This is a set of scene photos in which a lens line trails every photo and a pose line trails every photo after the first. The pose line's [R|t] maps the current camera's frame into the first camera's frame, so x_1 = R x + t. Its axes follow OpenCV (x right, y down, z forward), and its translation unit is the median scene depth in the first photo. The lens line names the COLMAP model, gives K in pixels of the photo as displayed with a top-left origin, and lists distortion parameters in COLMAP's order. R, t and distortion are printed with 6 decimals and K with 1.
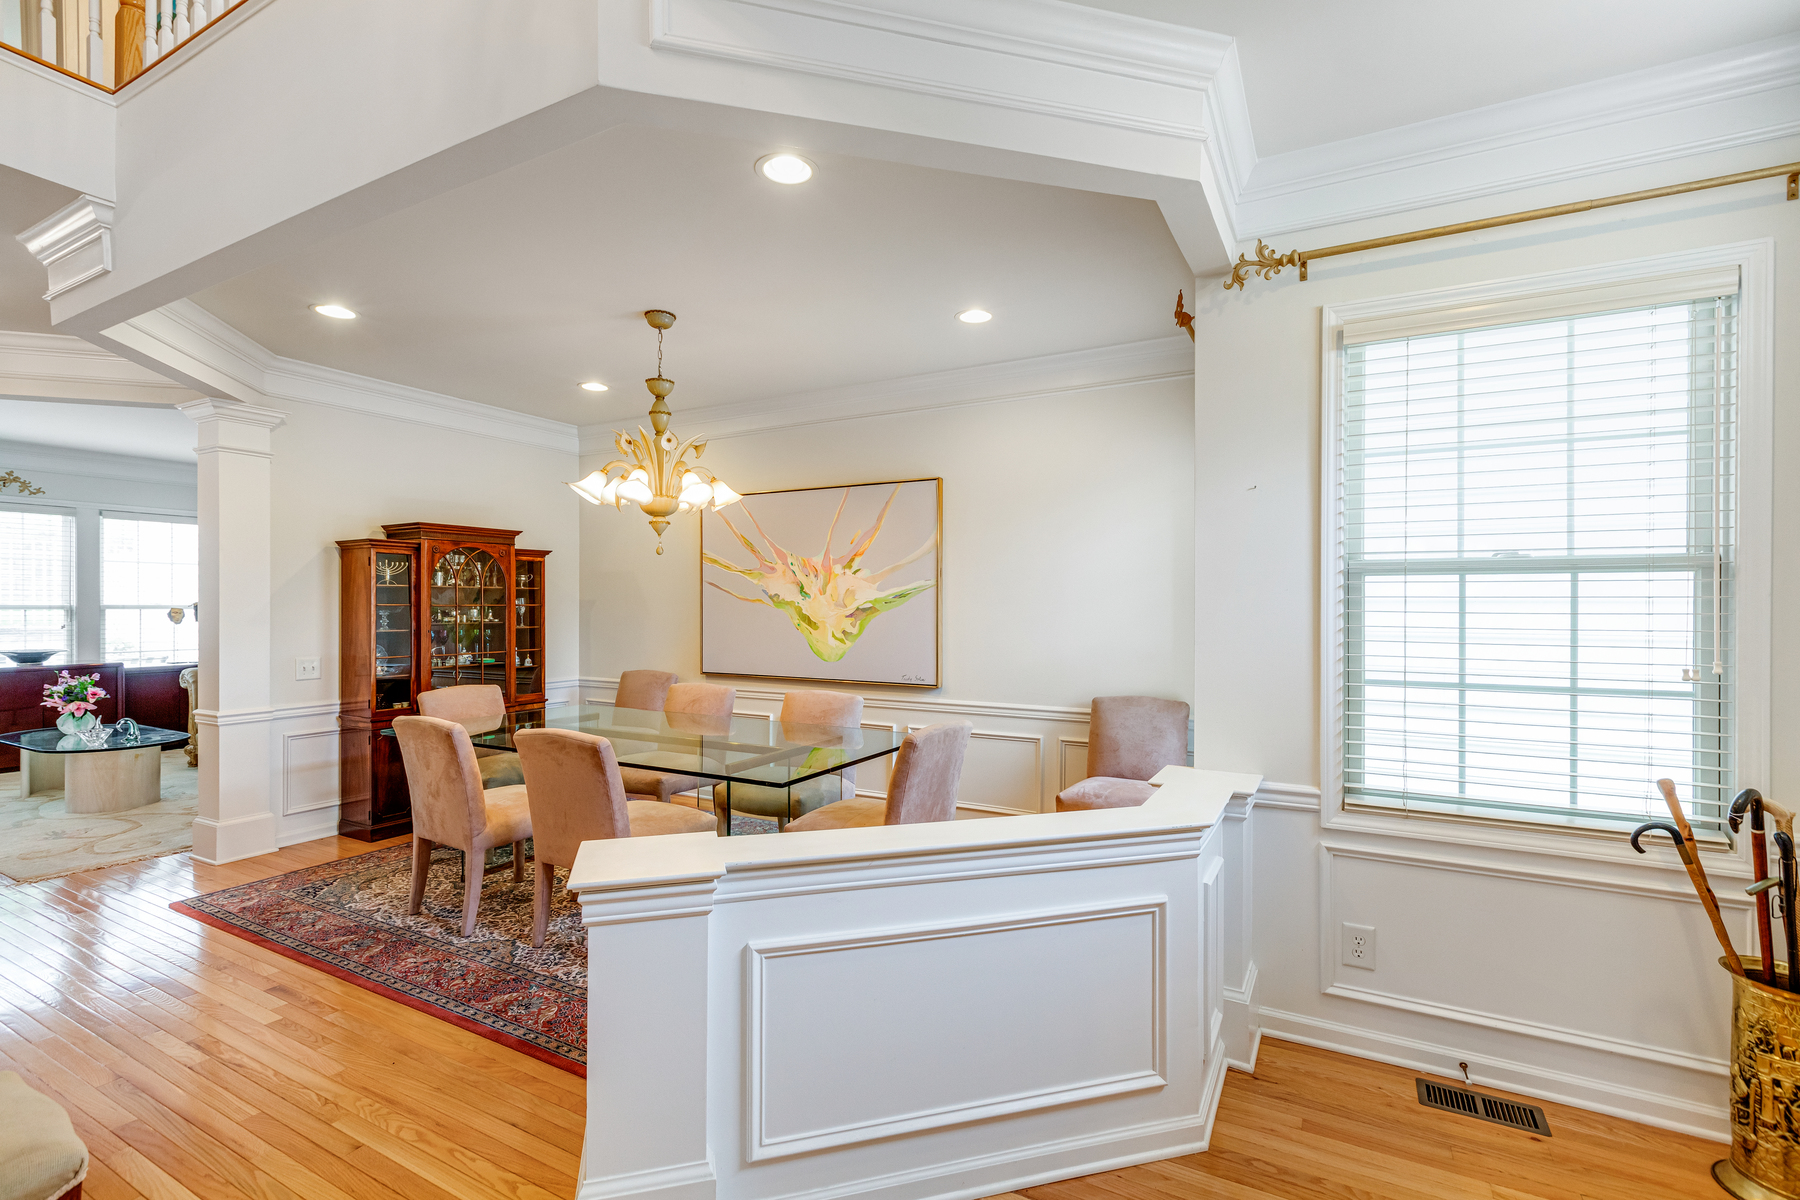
lens RADIAL K [[812.4, 0, 894.7], [0, 812.4, 608.4], [0, 0, 1]] dist [0.006526, -0.001715]
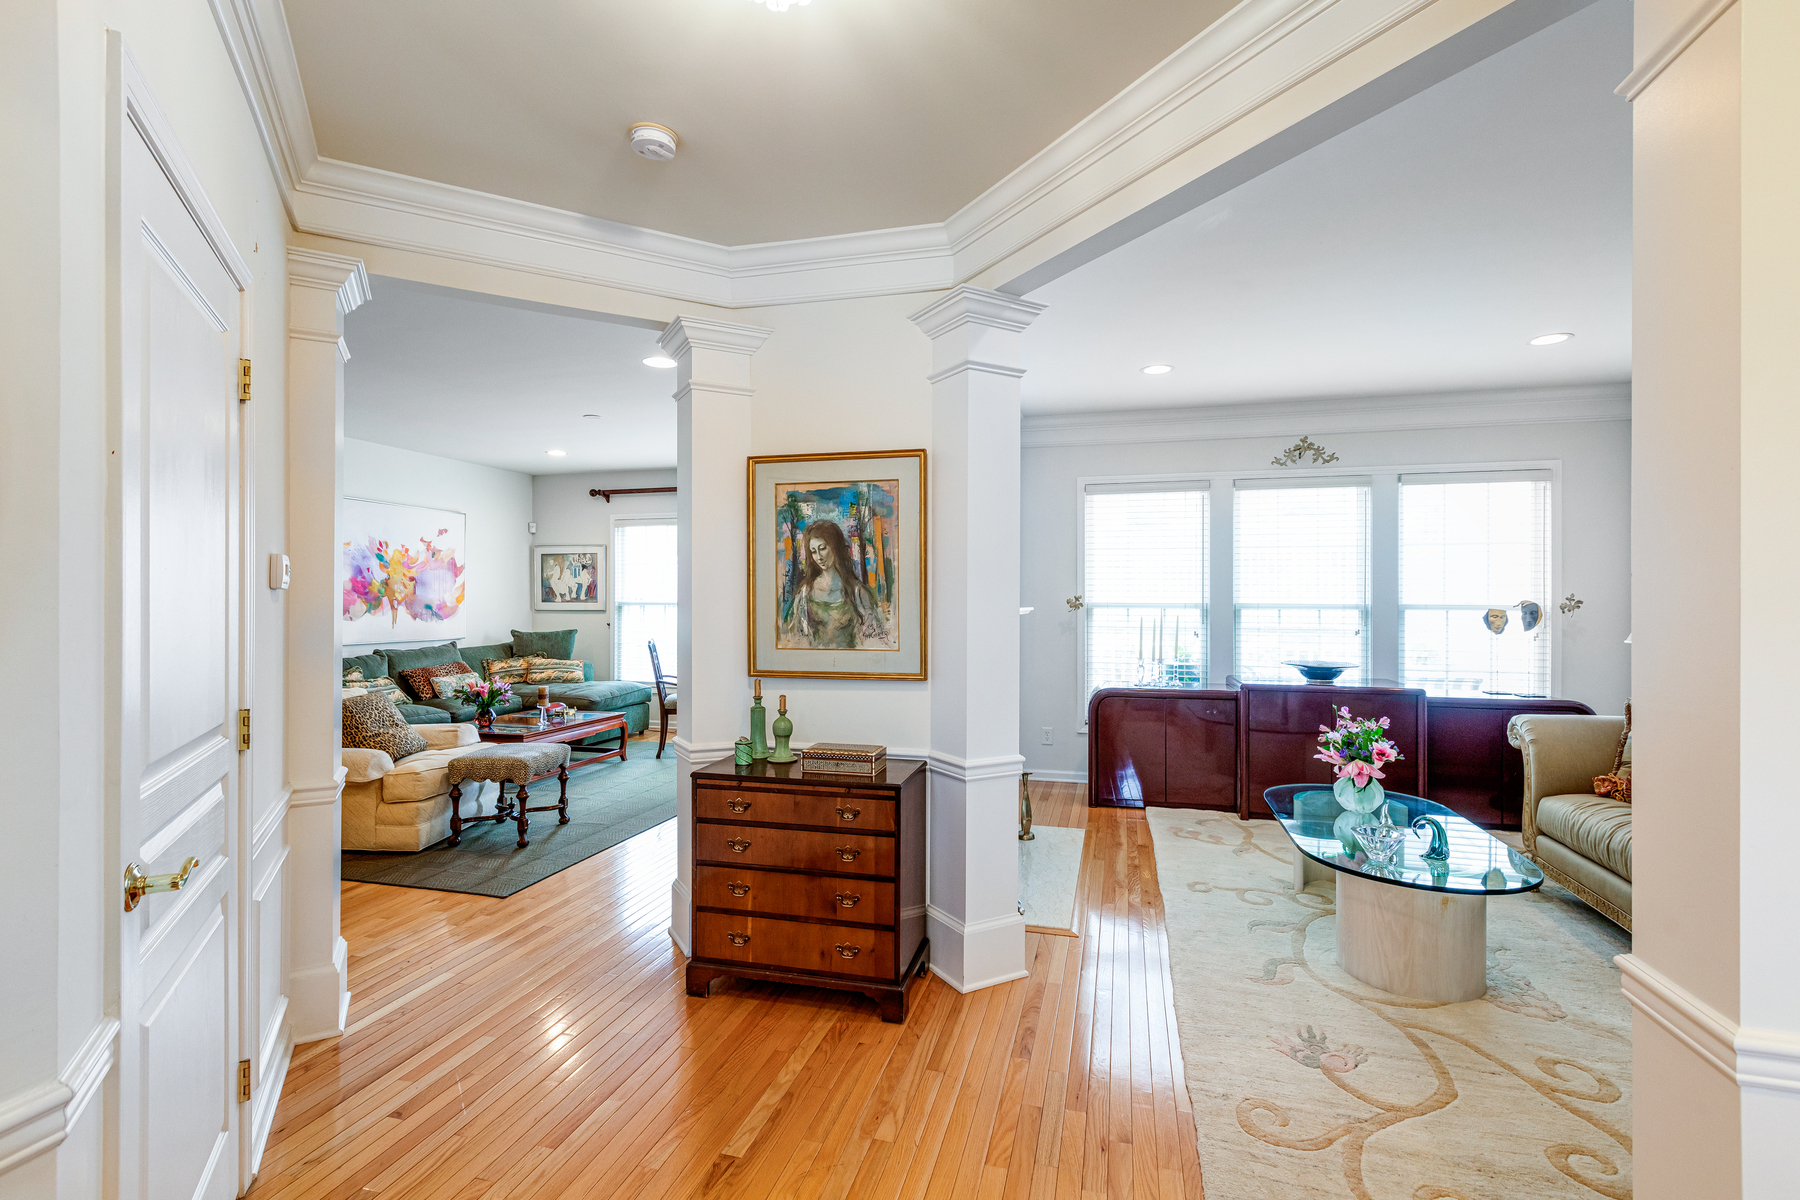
lens RADIAL K [[812.4, 0, 901.6], [0, 812.4, 597.9], [0, 0, 1]] dist [0.006526, -0.001715]
pose [[0.236207, -0.006270, -0.971683, -0.486243], [-0.007022, 0.999942, -0.008160, -0.001141], [0.971677, 0.008751, 0.236149, 0.519326]]
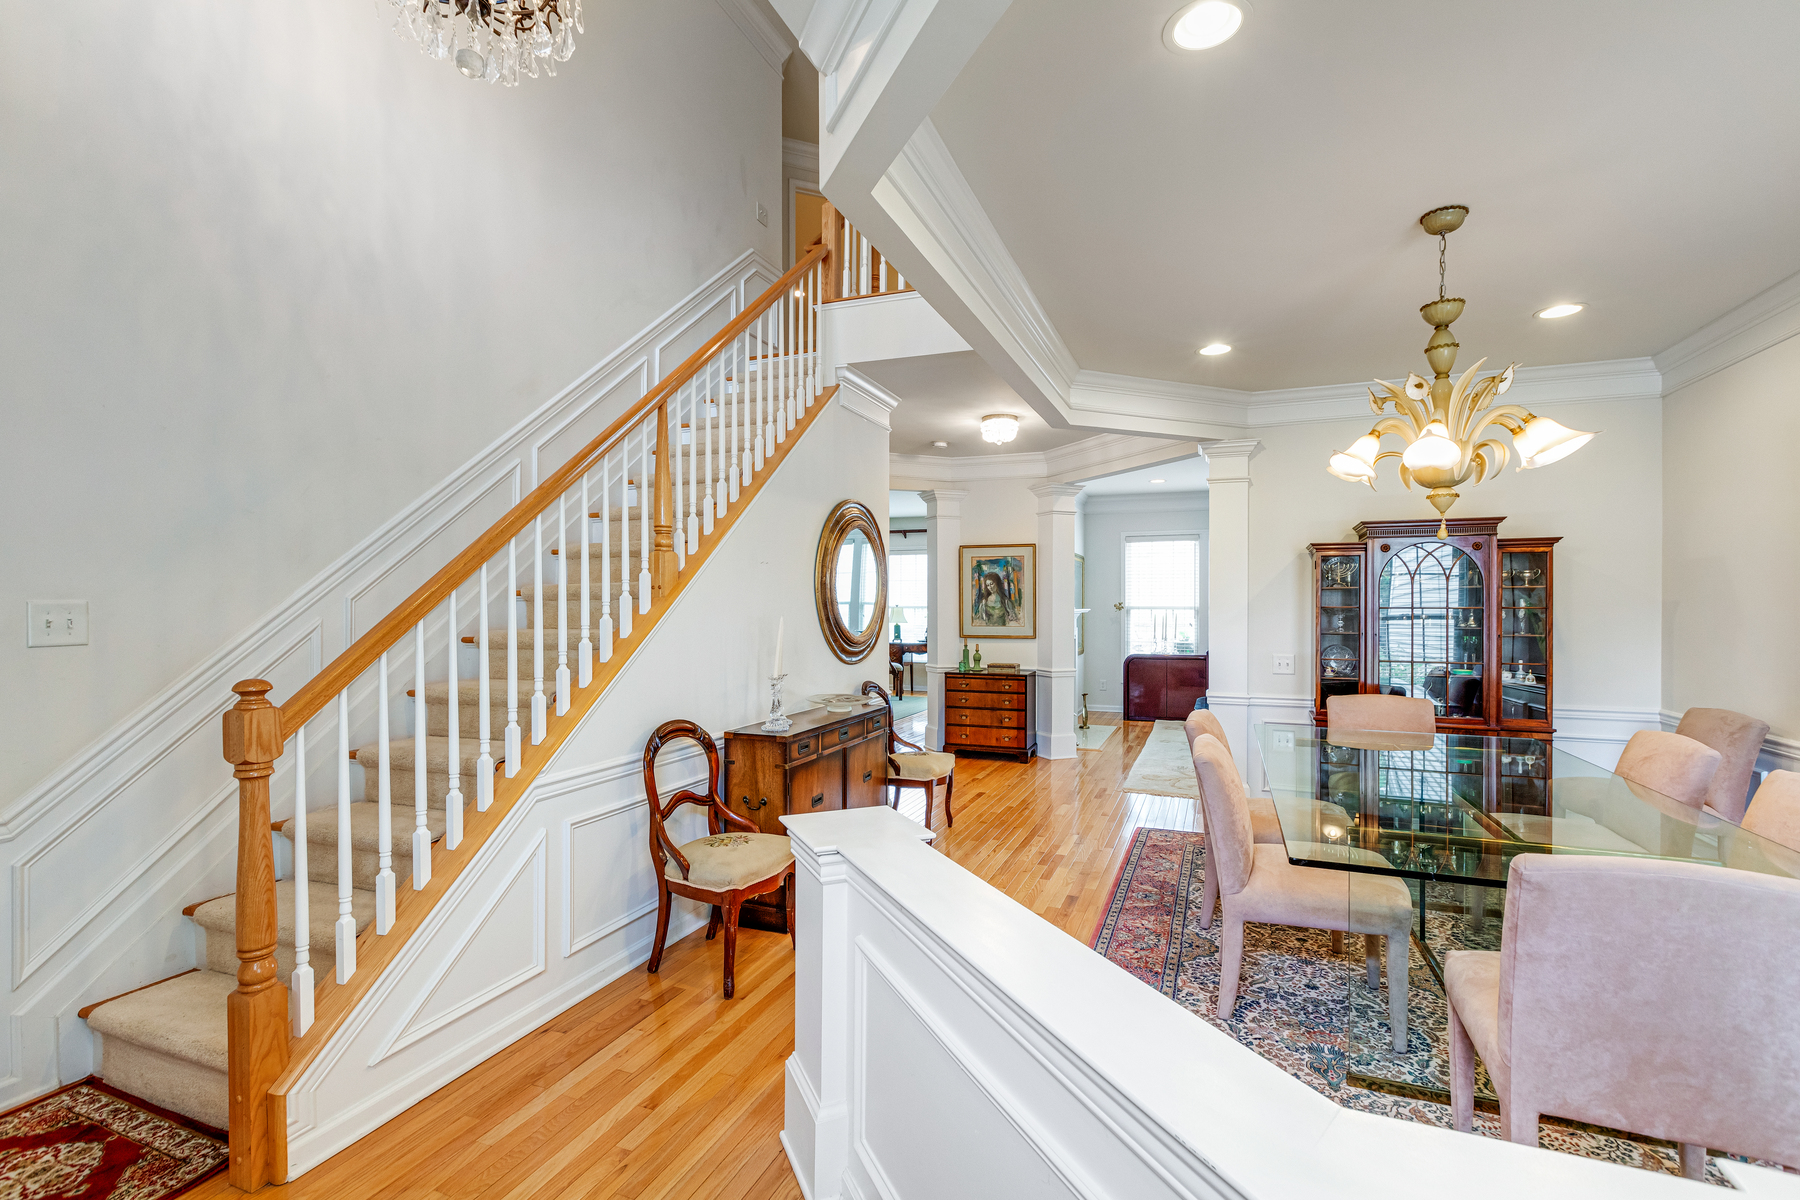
lens RADIAL K [[812.4, 0, 900.5], [0, 812.4, 610.1], [0, 0, 1]] dist [0.006526, -0.001715]
pose [[0.124335, 0.004968, -0.992228, 0.260901], [-0.006471, 0.999970, 0.004196, -0.001044], [0.992219, 0.005899, 0.124363, 0.285130]]
